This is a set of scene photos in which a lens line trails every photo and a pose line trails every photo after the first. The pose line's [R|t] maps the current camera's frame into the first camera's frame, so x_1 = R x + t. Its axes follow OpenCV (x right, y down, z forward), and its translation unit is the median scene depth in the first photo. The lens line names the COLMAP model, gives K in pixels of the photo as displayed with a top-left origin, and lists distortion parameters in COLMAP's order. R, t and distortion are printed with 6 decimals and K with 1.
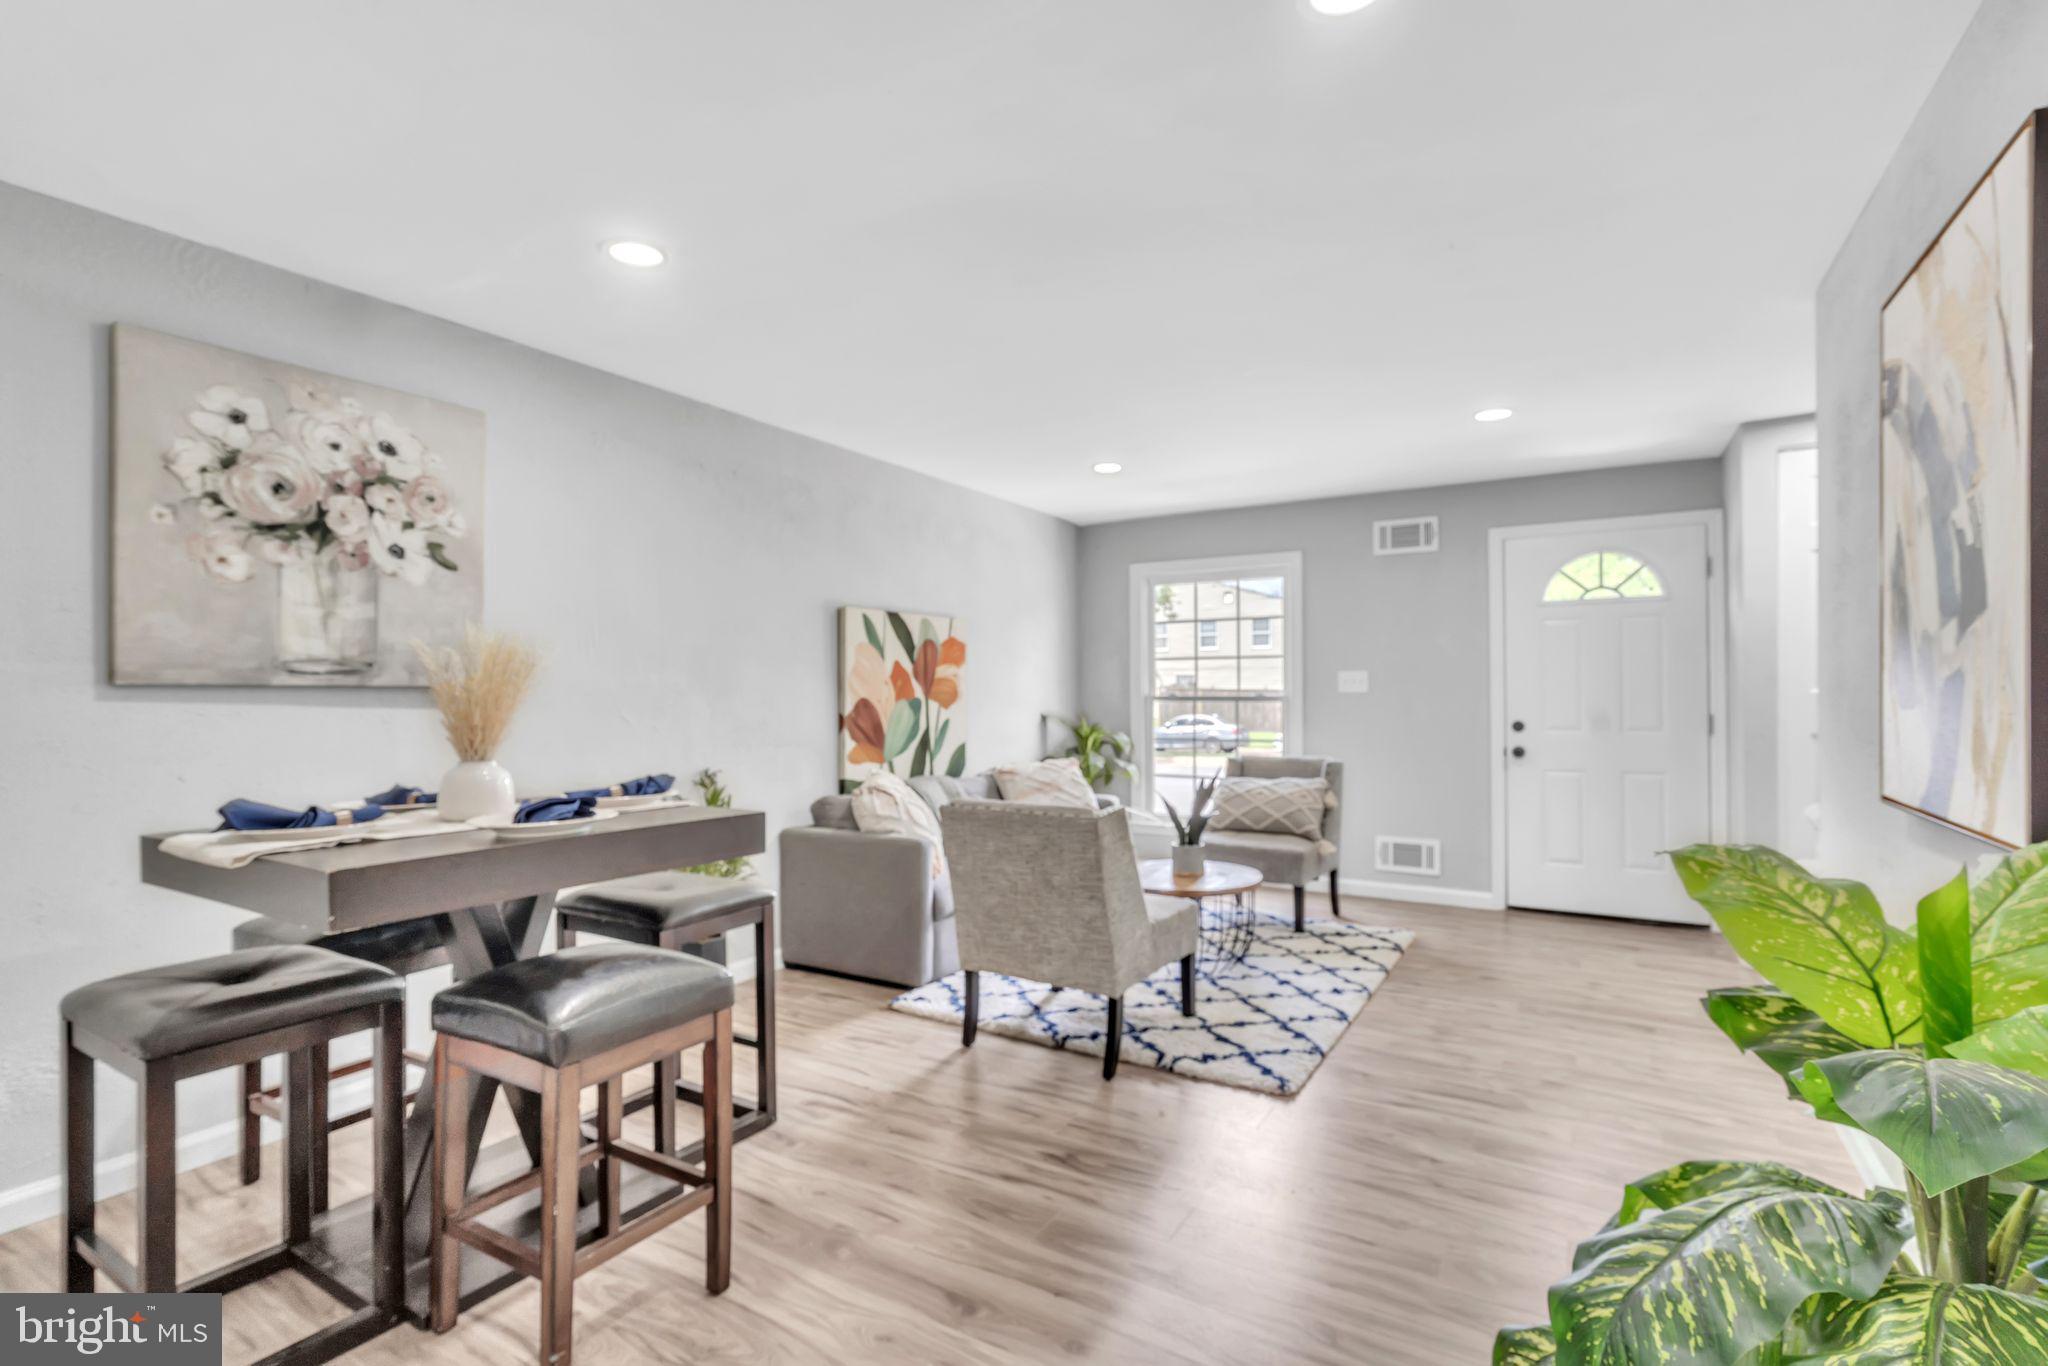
lens RADIAL K [[945.8, 0, 1005.8], [0, 945.8, 681.6], [0, 0, 1]] dist [0.004752, 0.000104]
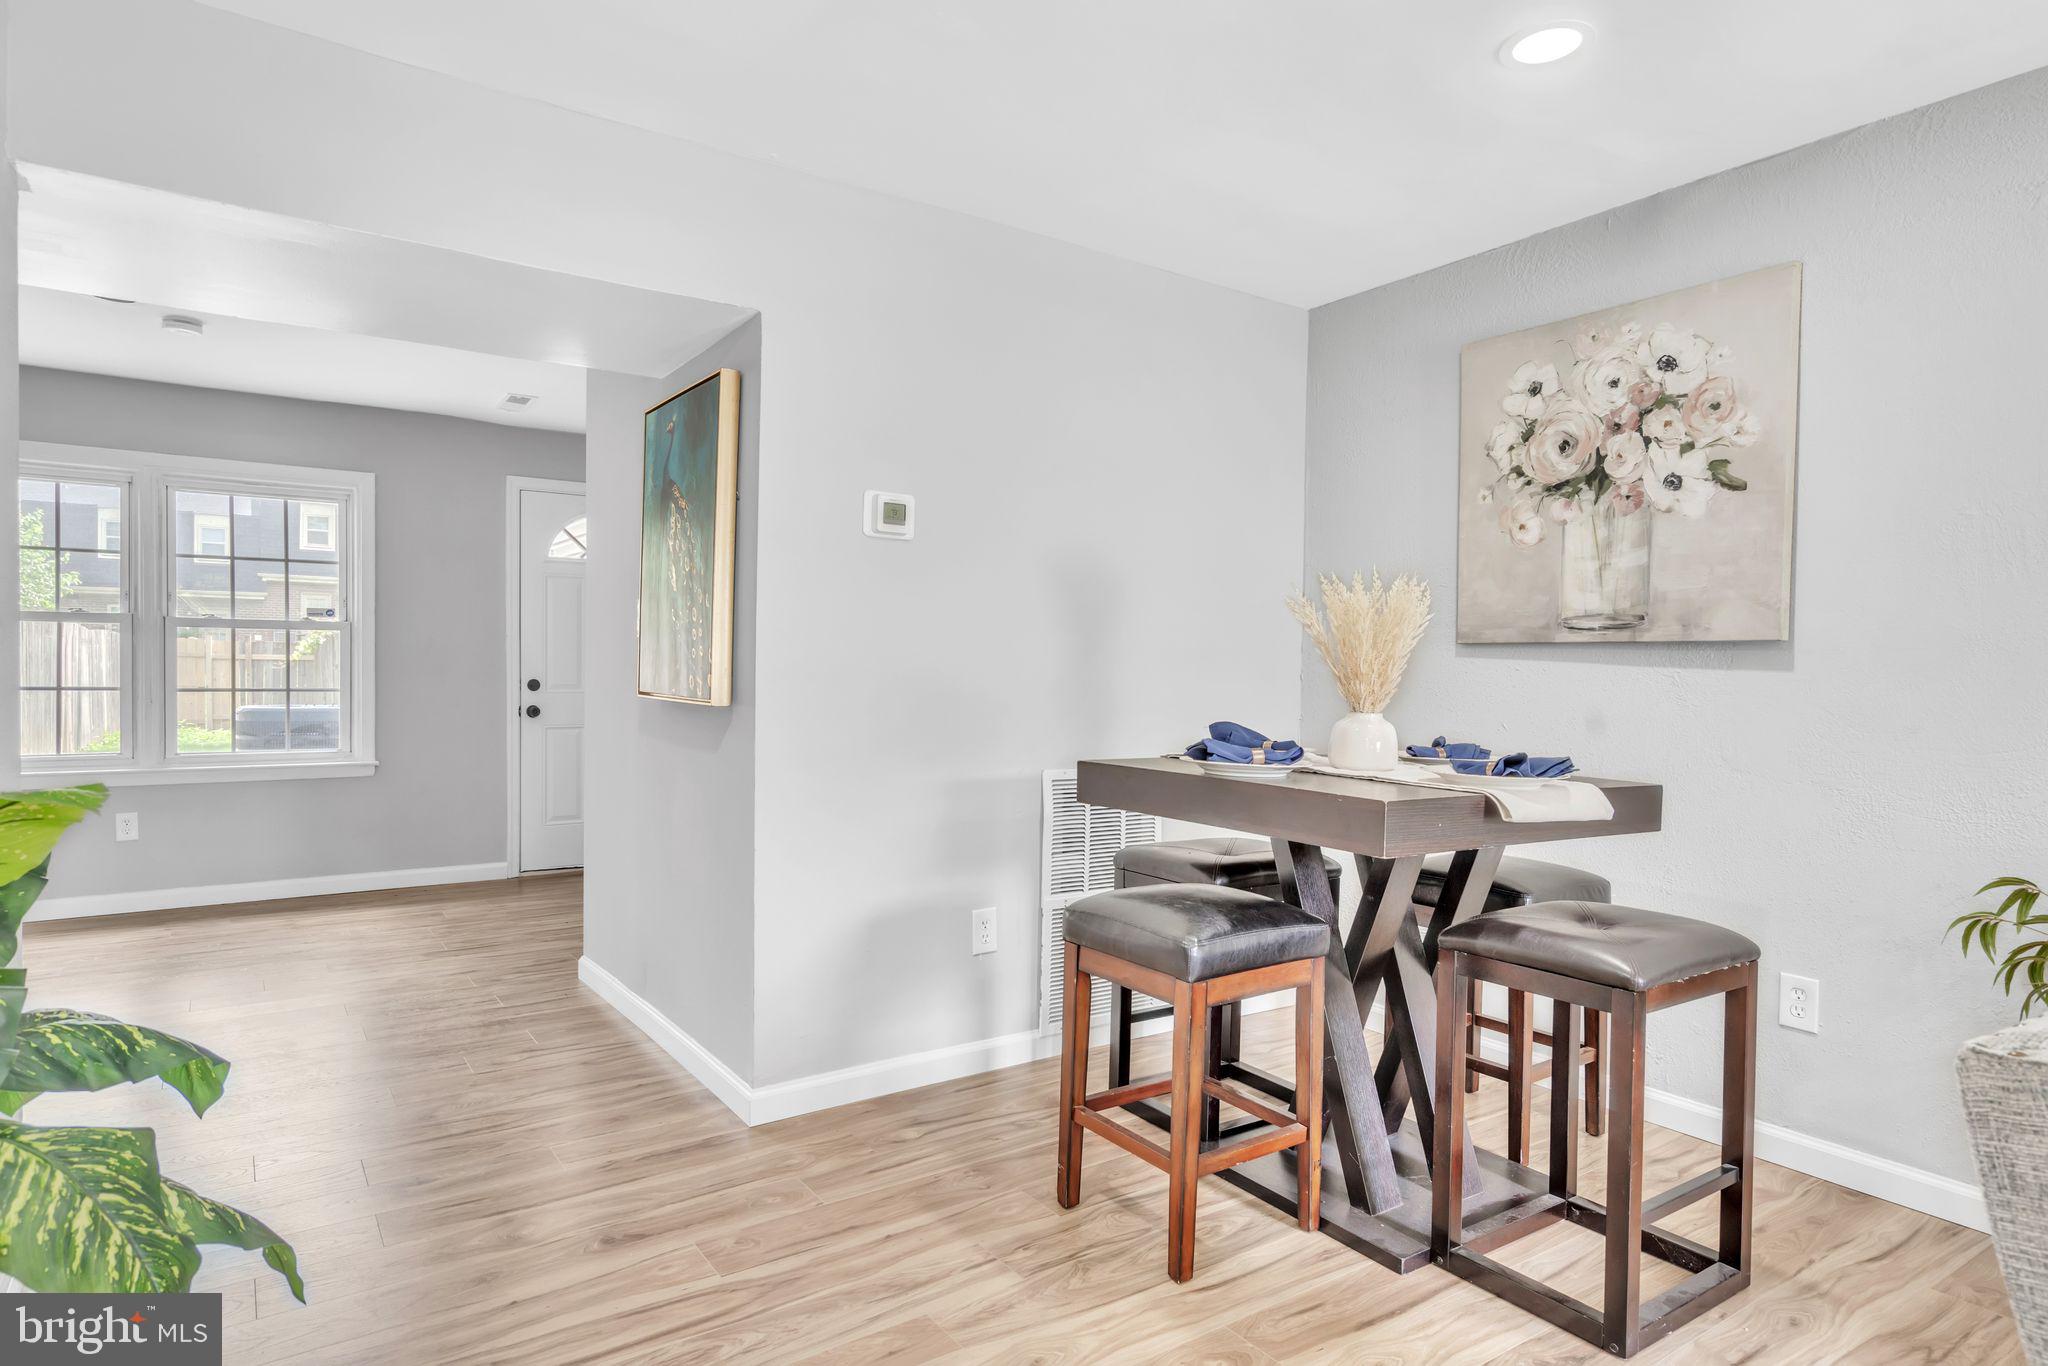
lens RADIAL K [[1140.3, 0, 1027.2], [0, 1140.3, 687.0], [0, 0, 1]] dist [0.003274, 0.000182]
pose [[-0.385558, 0.015898, -0.922547, 0.539030], [0.000359, 0.999854, 0.017080, 0.028616], [0.922684, 0.006254, -0.385507, 0.891058]]
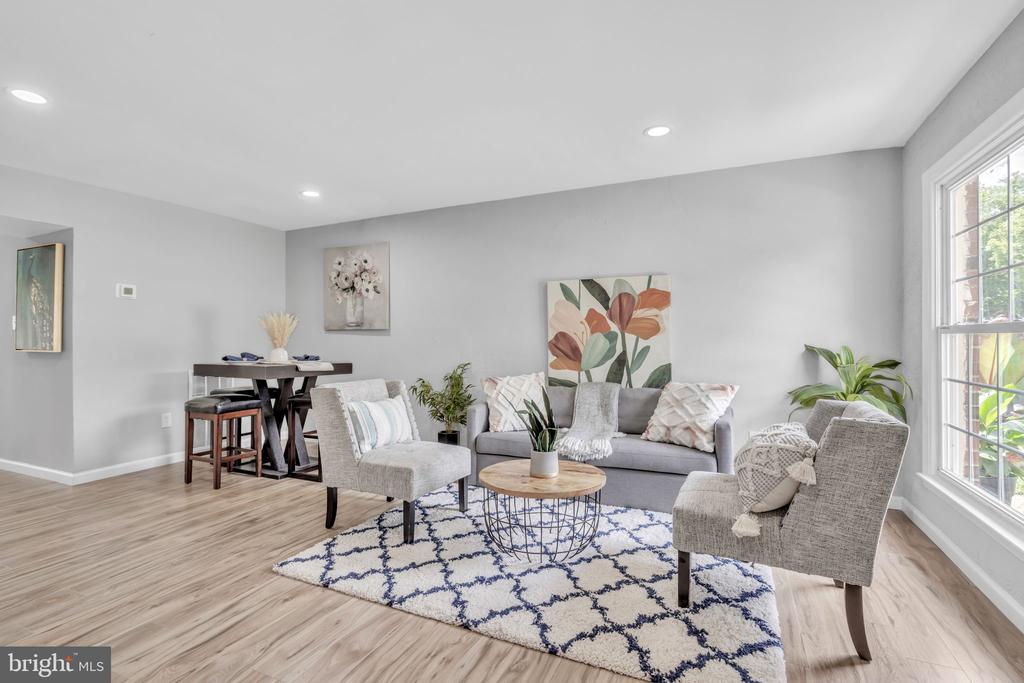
lens RADIAL K [[472.9, 0, 499.2], [0, 472.9, 338.9], [0, 0, 1]] dist [0.004752, 0.000104]
pose [[0.121229, 0.003707, -0.992618, 1.171178], [0.015868, 0.999858, 0.005672, 0.039071], [0.992498, -0.016439, 0.121153, 1.308989]]
